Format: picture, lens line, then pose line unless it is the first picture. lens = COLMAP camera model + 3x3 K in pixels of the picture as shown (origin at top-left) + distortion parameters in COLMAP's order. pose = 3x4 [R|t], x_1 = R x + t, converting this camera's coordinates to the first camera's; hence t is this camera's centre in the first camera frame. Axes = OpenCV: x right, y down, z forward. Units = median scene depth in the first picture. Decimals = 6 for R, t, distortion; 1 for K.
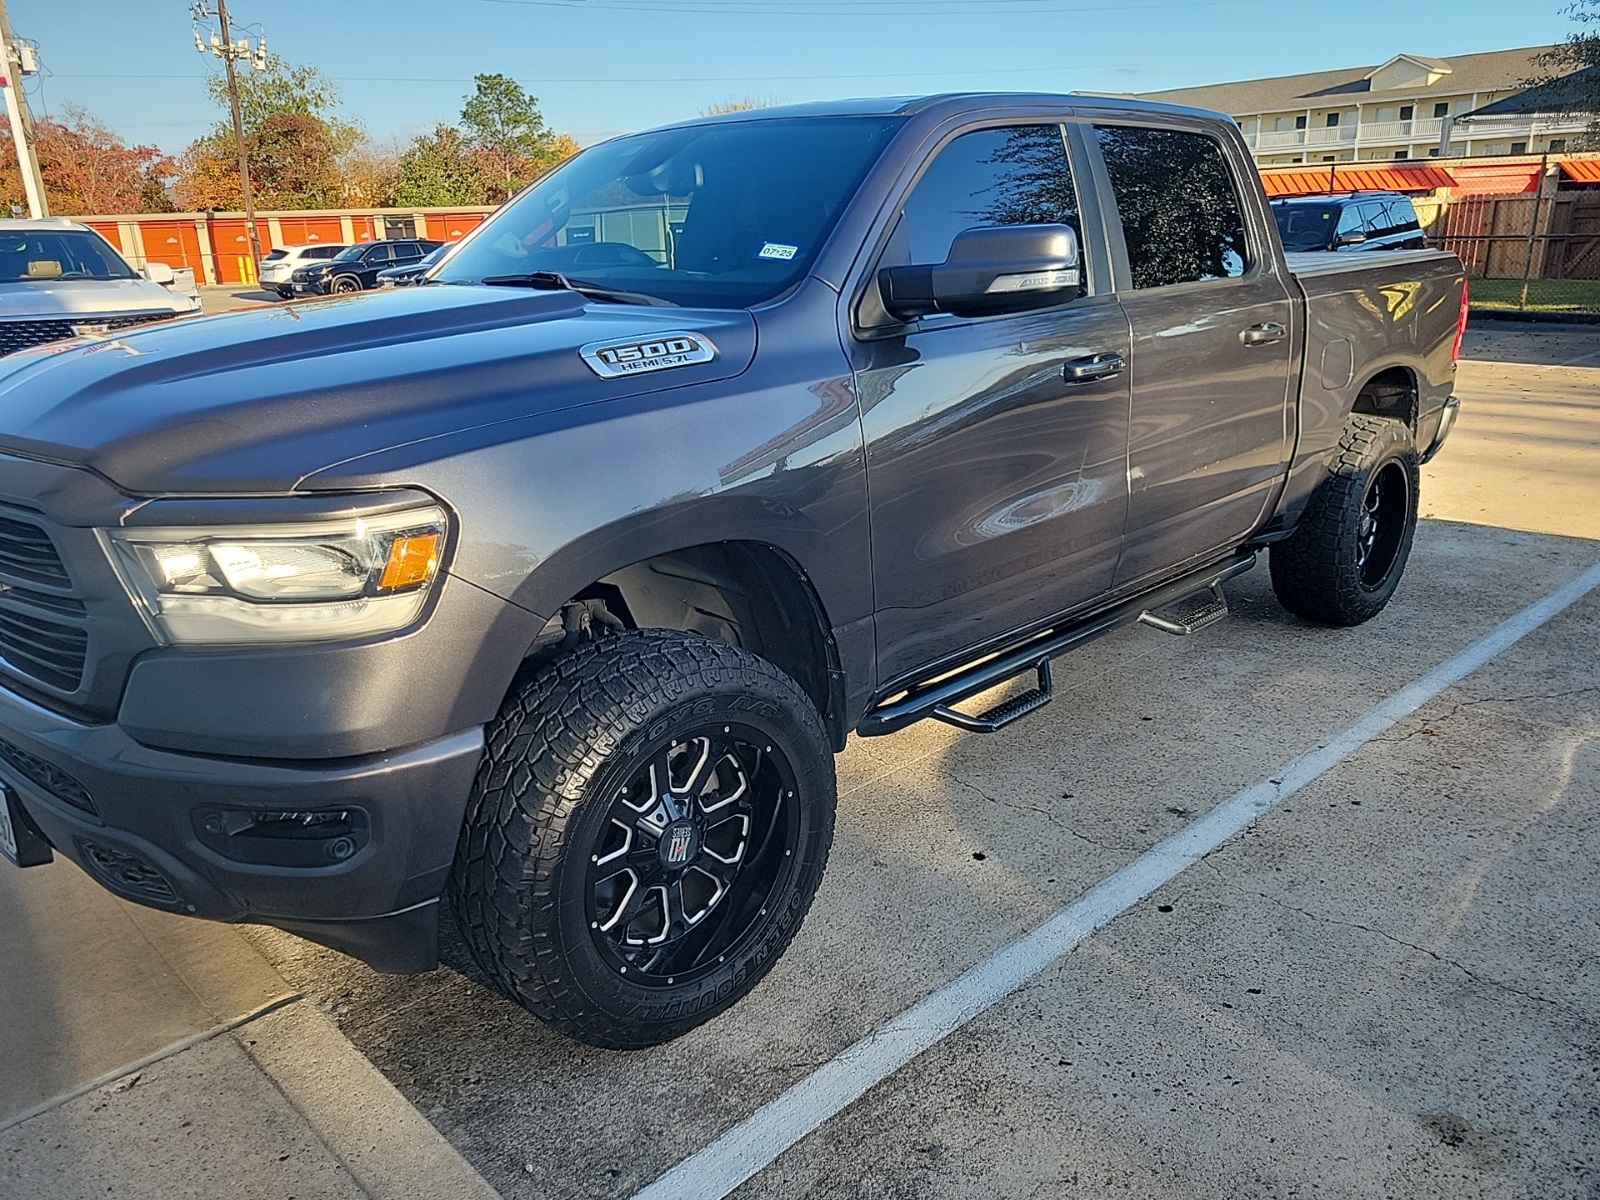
lens RADIAL K [[1175.0, 0, 800.0], [0, 1175.0, 600.0], [0, 0, 1]] dist [0.009561, -0.001284]
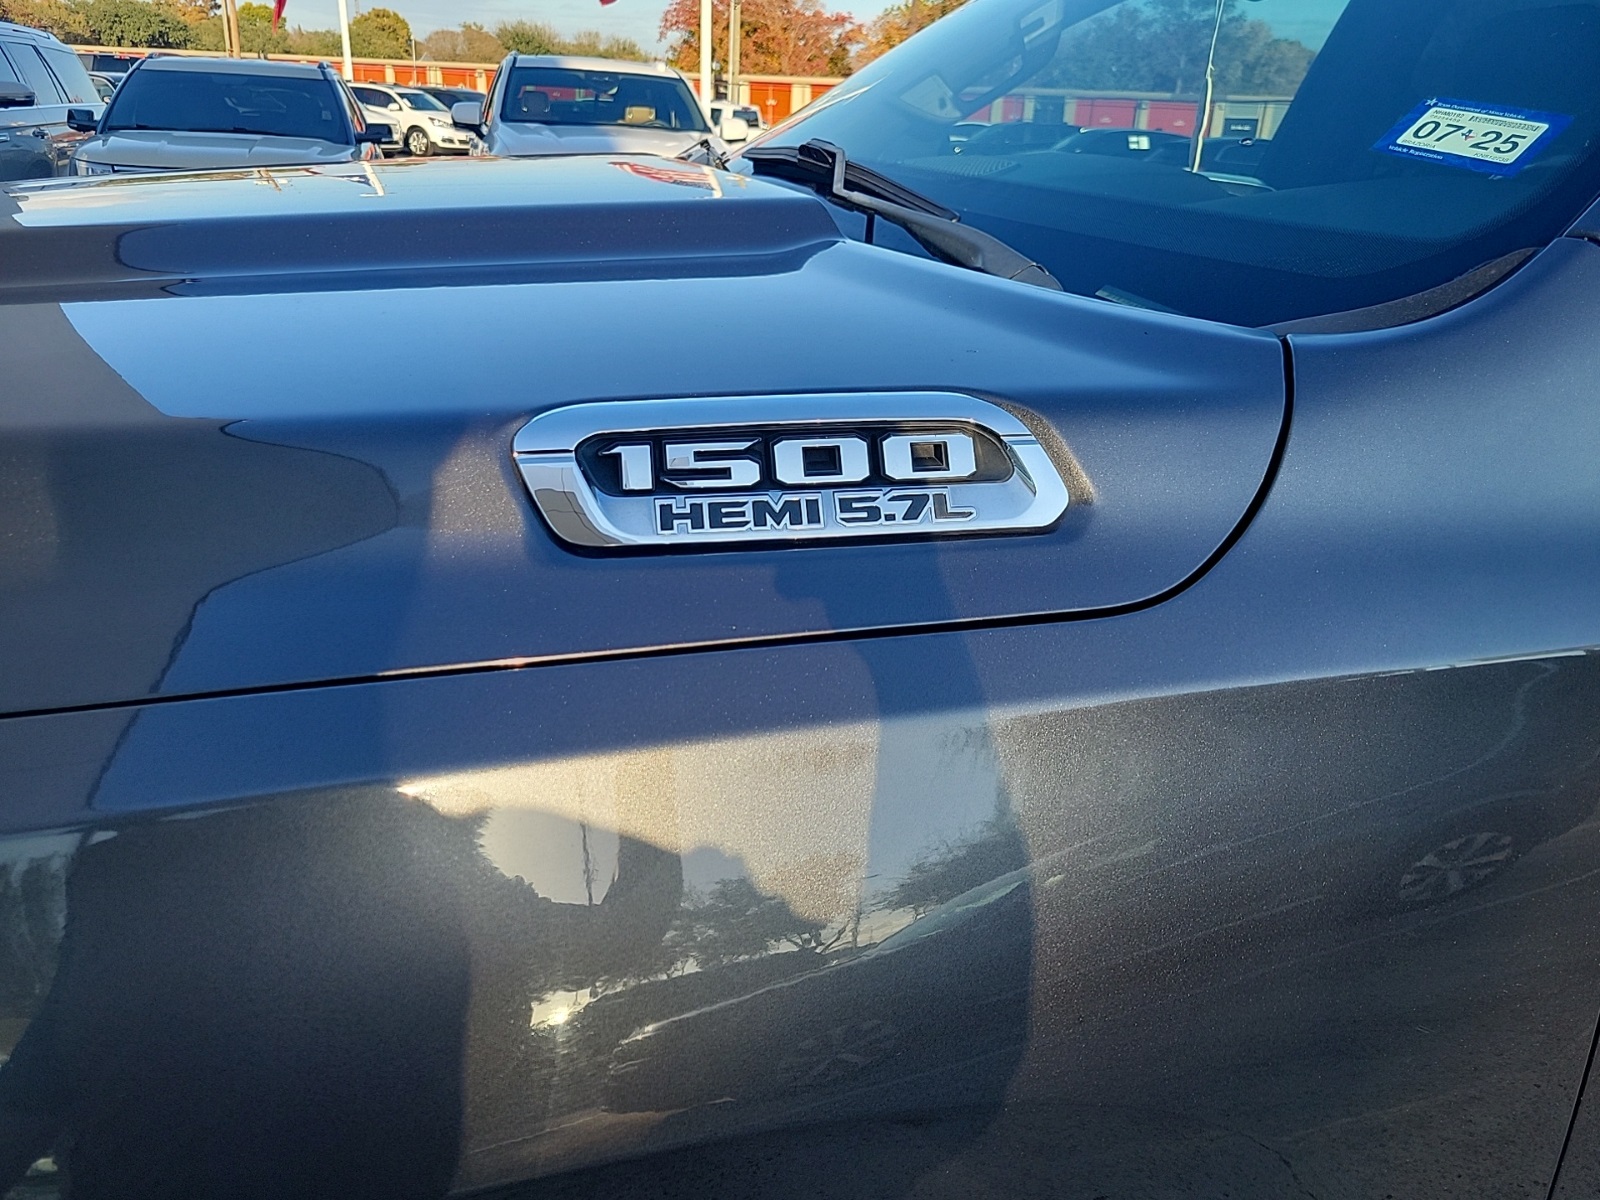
lens RADIAL K [[1175.0, 0, 800.0], [0, 1175.0, 600.0], [0, 0, 1]] dist [0.009561, -0.001284]
pose [[0.866297, 0.254892, -0.429604, -0.002156], [-0.218633, 0.966741, 0.132711, -0.054869], [0.449143, -0.021042, 0.893212, 0.194002]]
